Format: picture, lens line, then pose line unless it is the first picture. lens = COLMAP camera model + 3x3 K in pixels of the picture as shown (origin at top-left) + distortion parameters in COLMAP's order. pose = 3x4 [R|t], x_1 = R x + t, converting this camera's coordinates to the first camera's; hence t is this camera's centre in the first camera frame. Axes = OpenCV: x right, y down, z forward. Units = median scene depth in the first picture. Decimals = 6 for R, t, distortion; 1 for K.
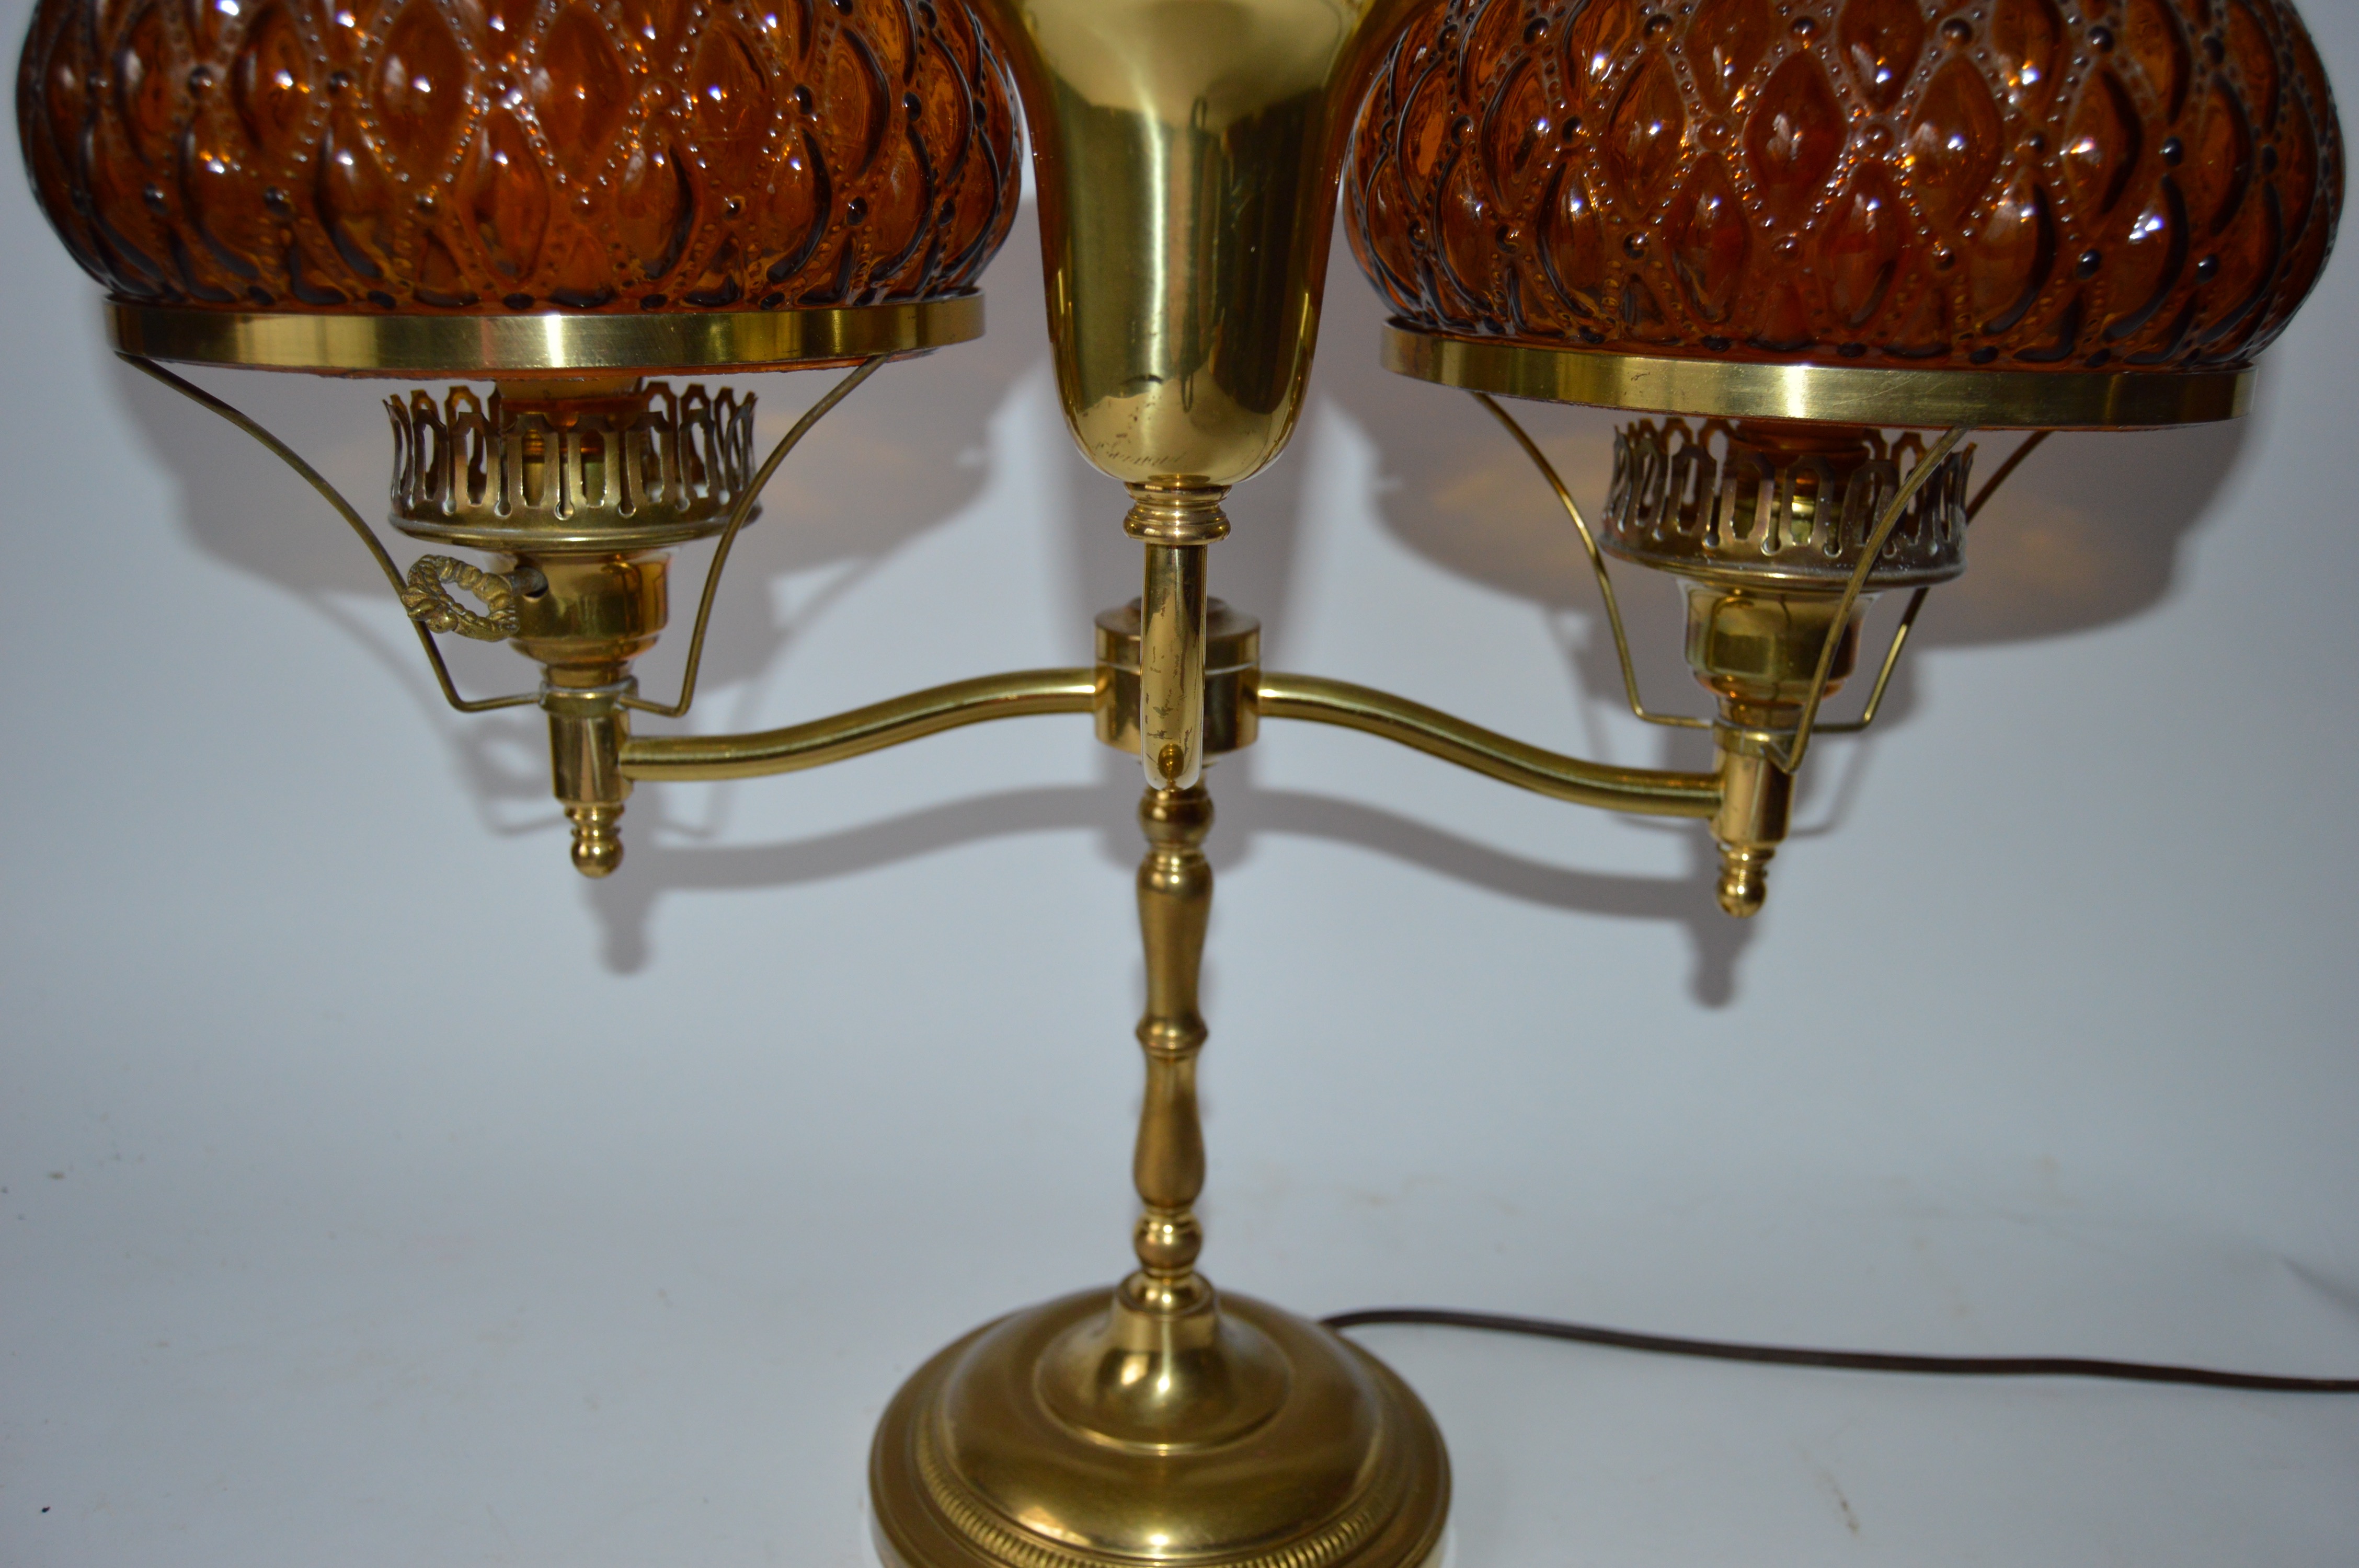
lens RADIAL K [[1899.9, 0, 1179.5], [0, 1899.9, 784.0], [0, 0, 1]] dist [-0.102236, 0.070884]
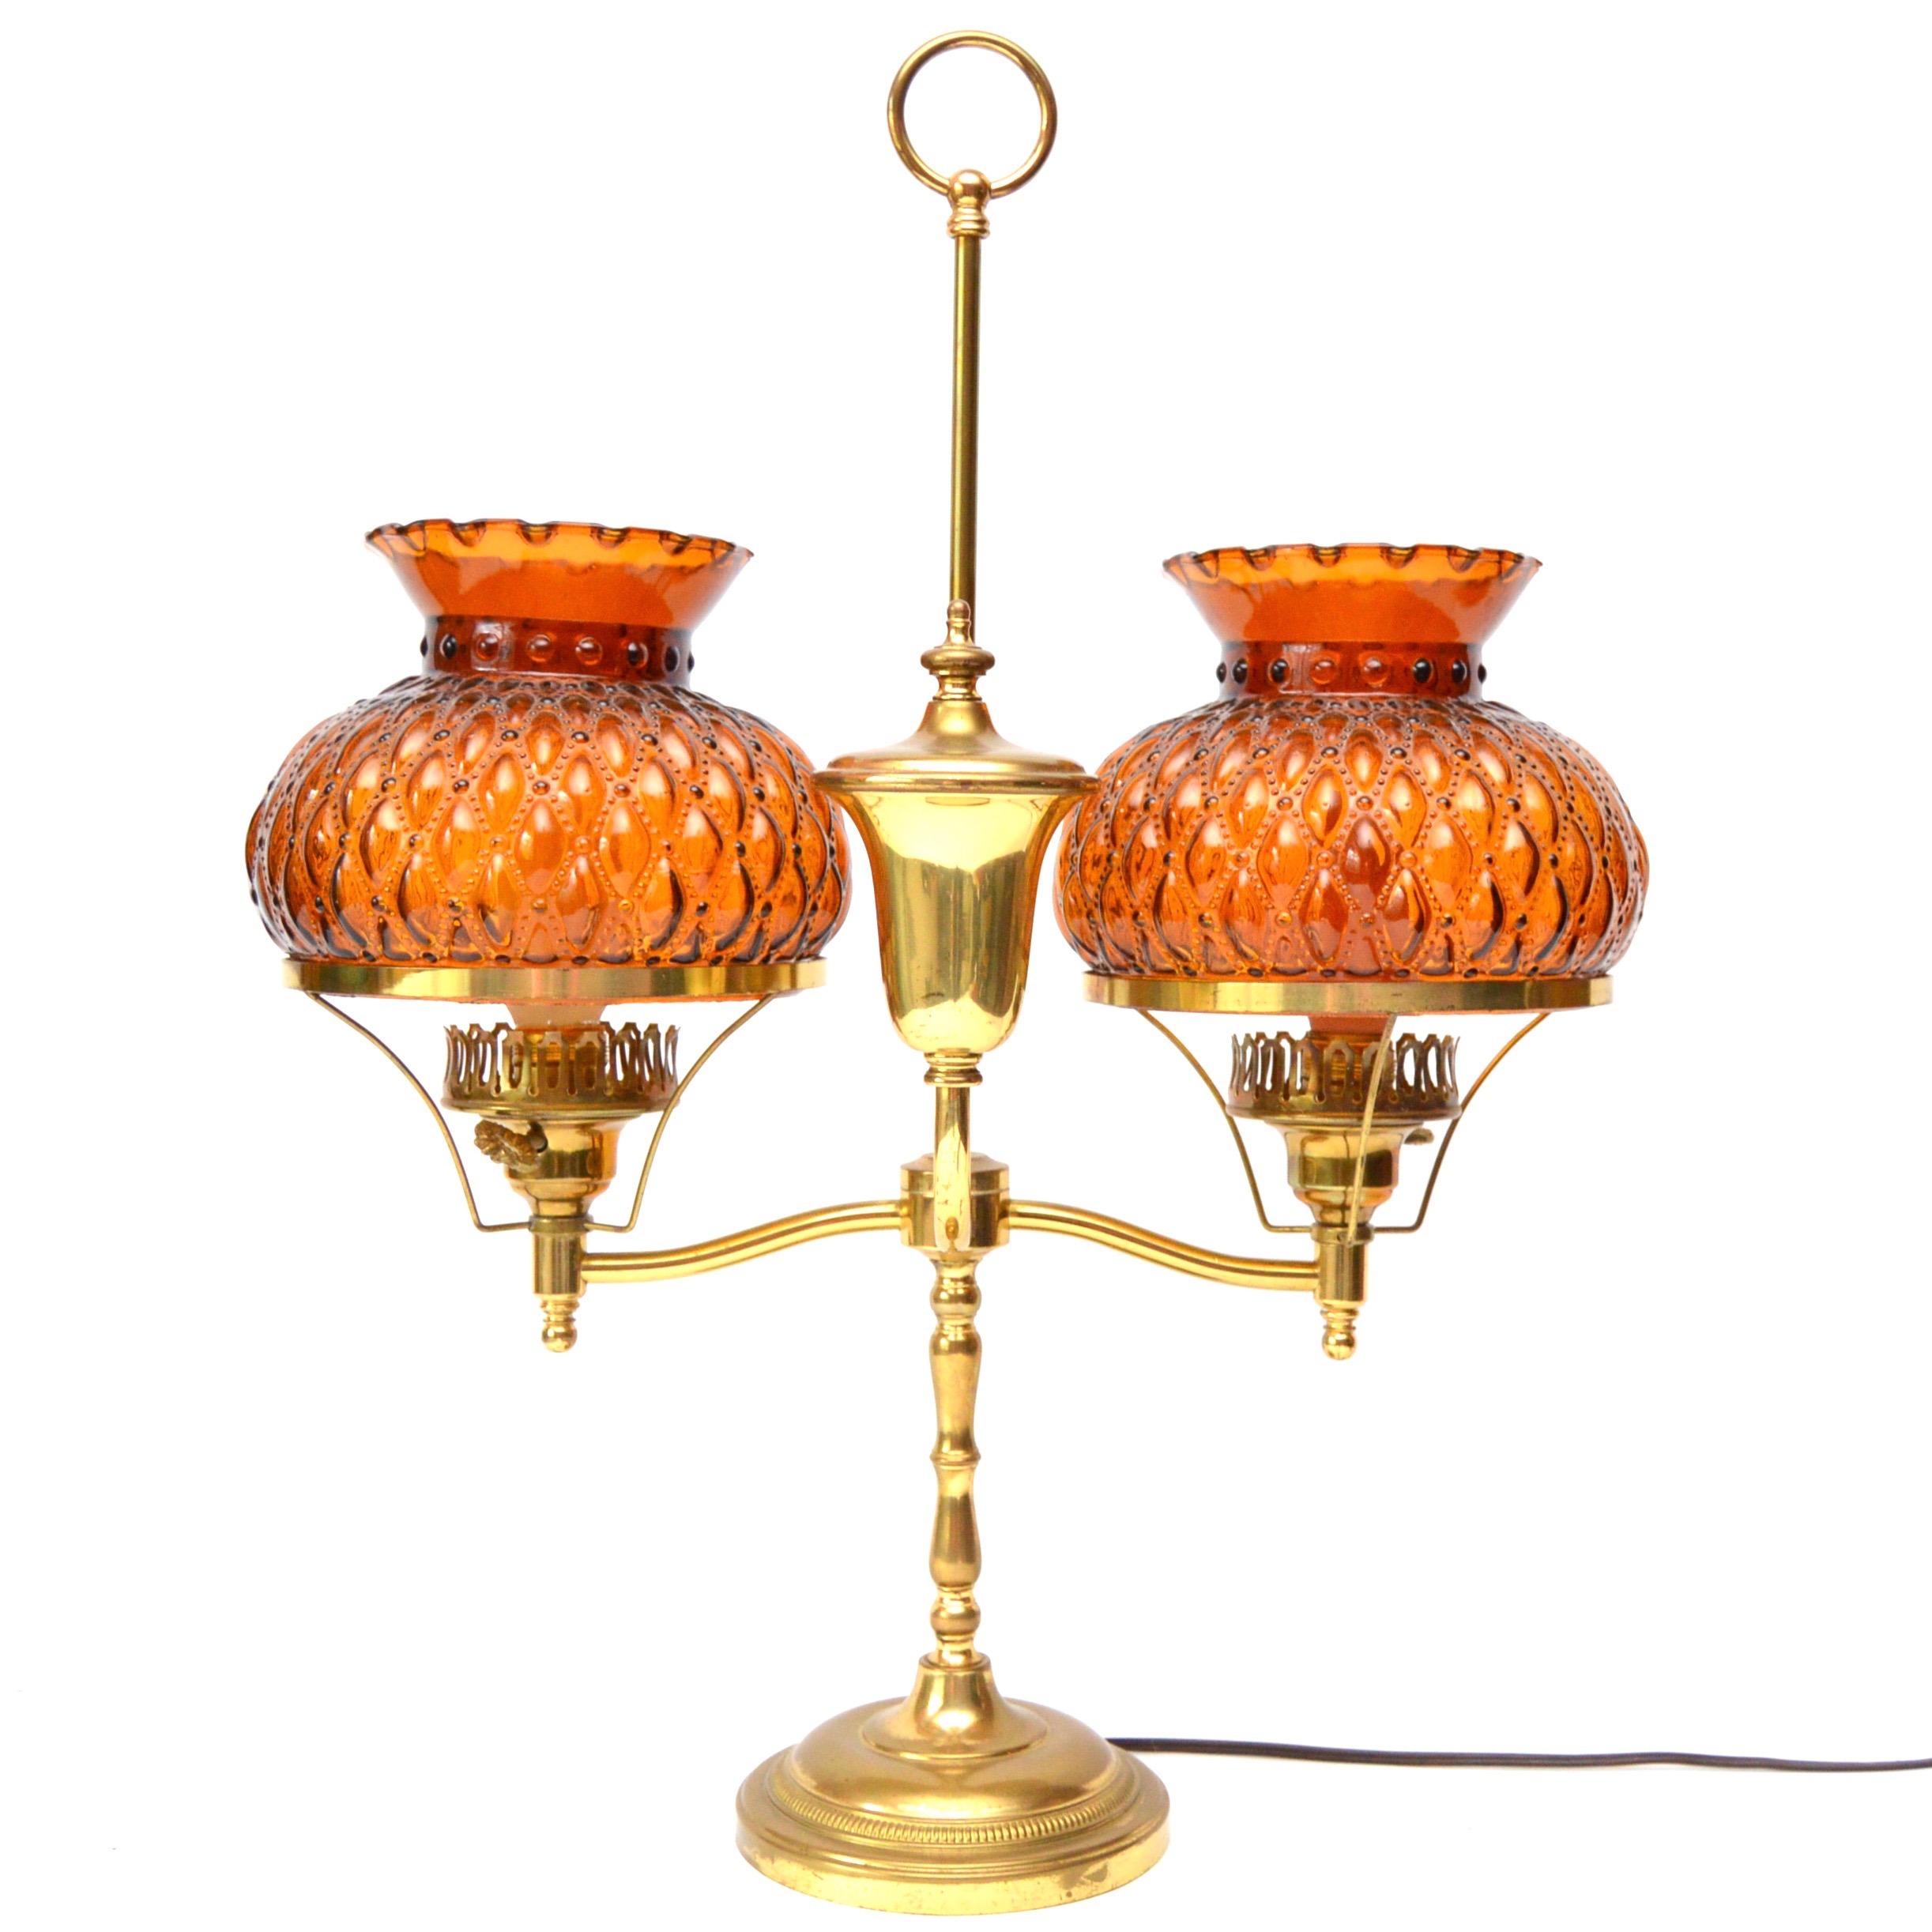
lens RADIAL K [[3446.2, 0, 966.0], [0, 3446.2, 966.0], [0, 0, 1]] dist [-0.006634, -0.004989]
pose [[0.999830, -0.017419, 0.006084, -0.005708], [0.018416, 0.962578, -0.270379, 0.494112], [-0.001147, 0.270445, 0.962735, -1.663592]]
